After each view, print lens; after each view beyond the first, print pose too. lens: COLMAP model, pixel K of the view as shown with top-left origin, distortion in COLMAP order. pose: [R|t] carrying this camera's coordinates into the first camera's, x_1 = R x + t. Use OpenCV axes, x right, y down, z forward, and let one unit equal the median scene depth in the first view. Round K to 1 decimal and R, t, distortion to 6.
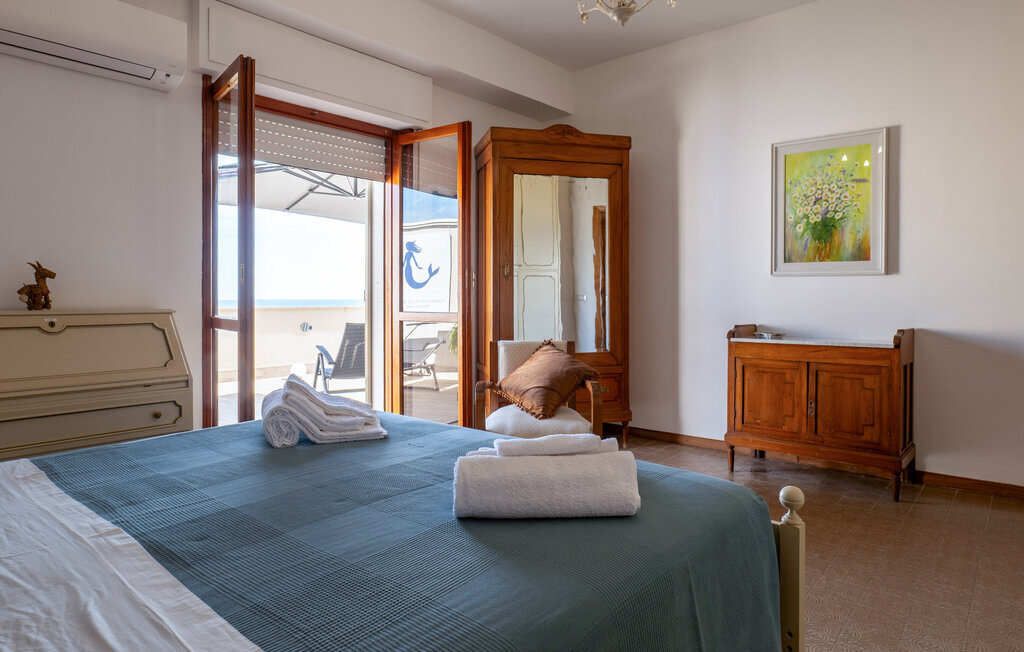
lens RADIAL K [[613.1, 0, 510.4], [0, 613.1, 321.2], [0, 0, 1]] dist [-0.027341, 0.015190]
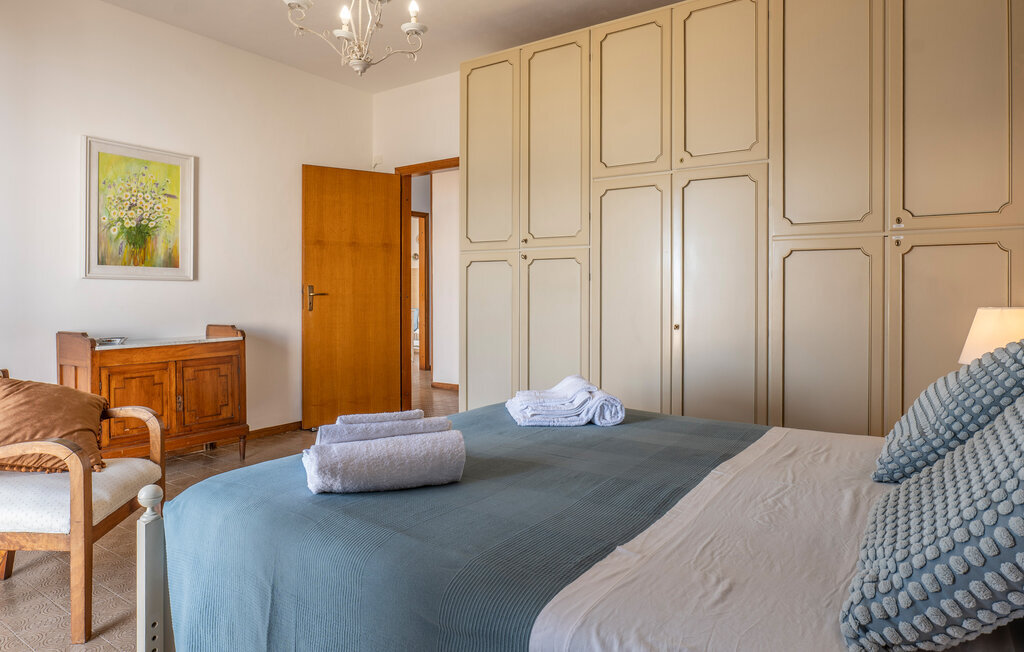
lens RADIAL K [[613.1, 0, 511.3], [0, 613.1, 324.9], [0, 0, 1]] dist [-0.027341, 0.015190]
pose [[-0.110726, -0.052348, 0.992471, -0.602766], [0.039688, 0.997582, 0.057045, -0.032239], [-0.993058, 0.045705, -0.108381, 0.493057]]
